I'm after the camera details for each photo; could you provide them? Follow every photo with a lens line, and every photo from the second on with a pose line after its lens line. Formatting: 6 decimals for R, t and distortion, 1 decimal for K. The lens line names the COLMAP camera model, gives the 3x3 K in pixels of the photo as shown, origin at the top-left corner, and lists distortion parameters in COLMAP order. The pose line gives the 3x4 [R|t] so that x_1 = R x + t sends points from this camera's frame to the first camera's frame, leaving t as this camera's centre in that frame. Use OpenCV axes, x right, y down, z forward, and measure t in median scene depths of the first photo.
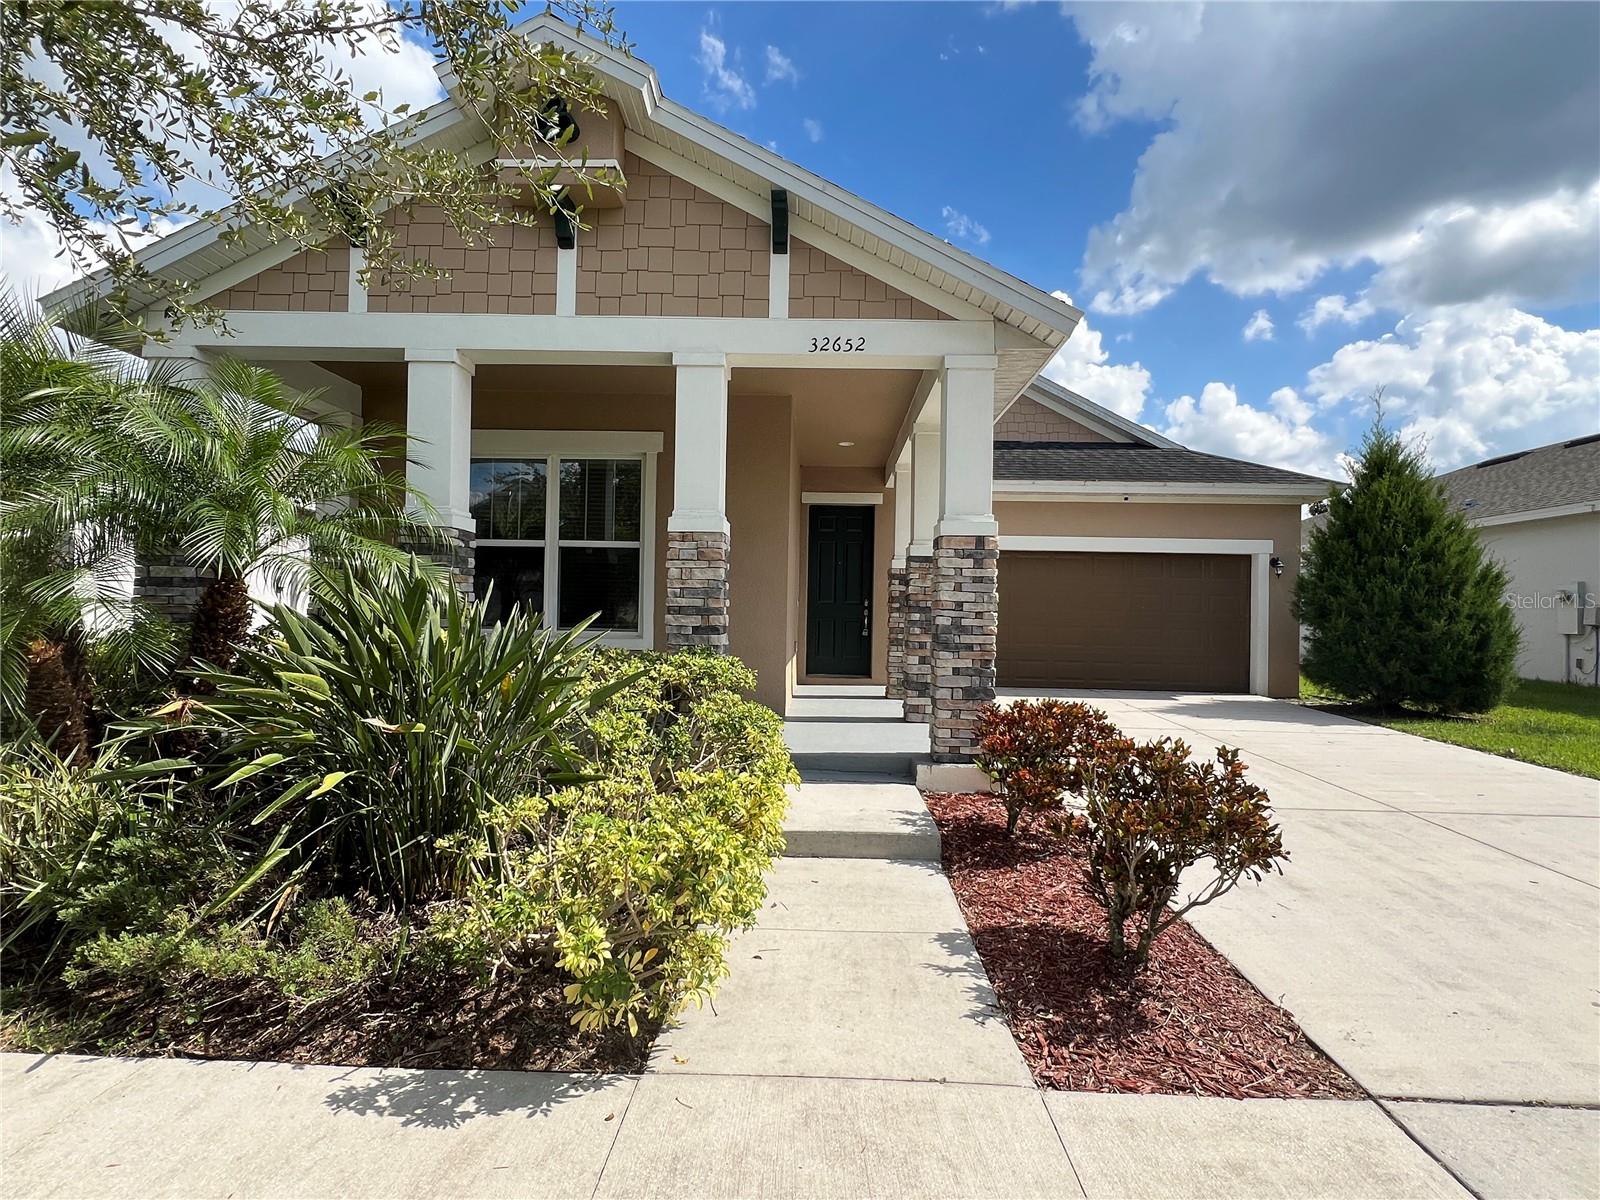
lens RADIAL K [[792.9, 0, 803.2], [0, 792.9, 597.9], [0, 0, 1]] dist [0.003929, 0.000090]
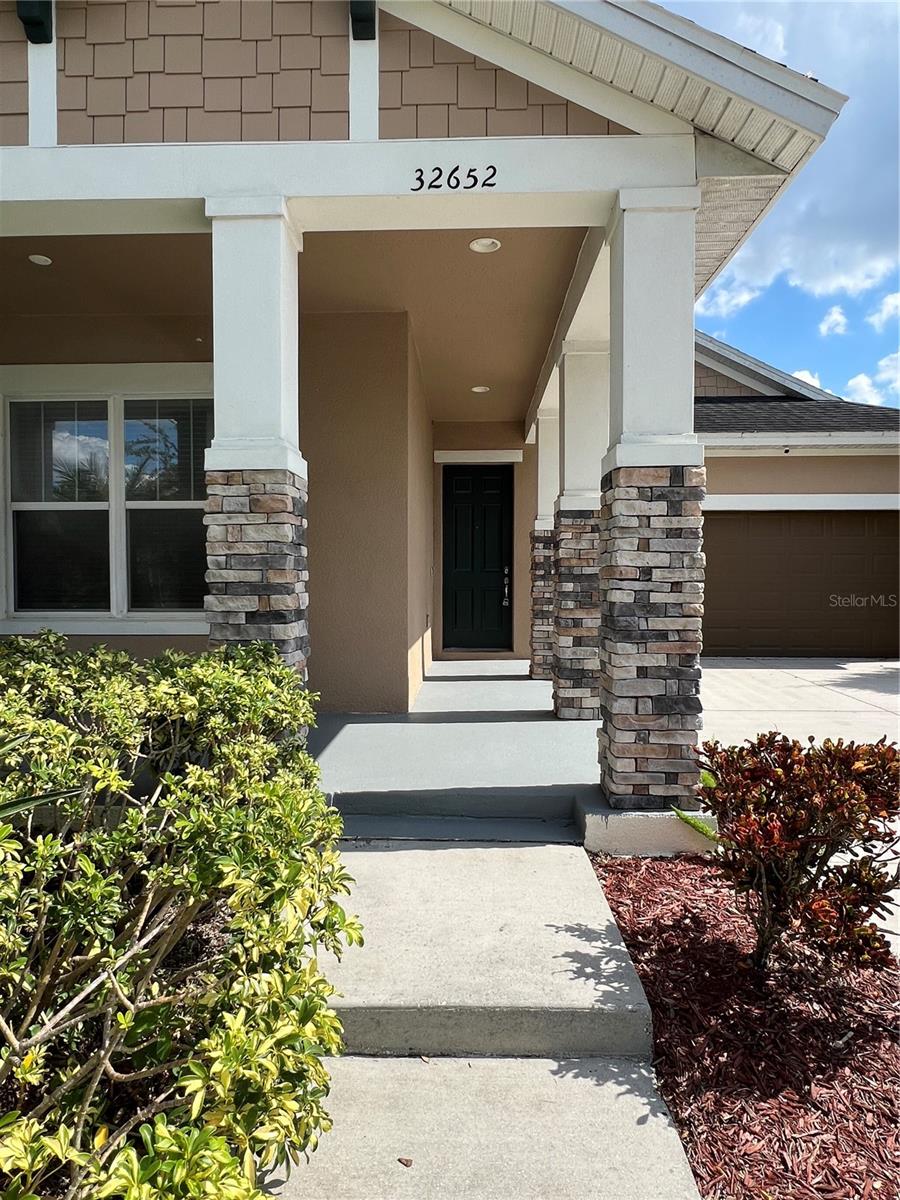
lens RADIAL K [[699.7, 0, 447.4], [0, 699.7, 596.5], [0, 0, 1]] dist [-0.006175, -0.000988]
pose [[0.999785, -0.019686, -0.006471, 0.033925], [0.019949, 0.998861, 0.043349, 0.000579], [0.005610, -0.043468, 0.999039, 0.406936]]
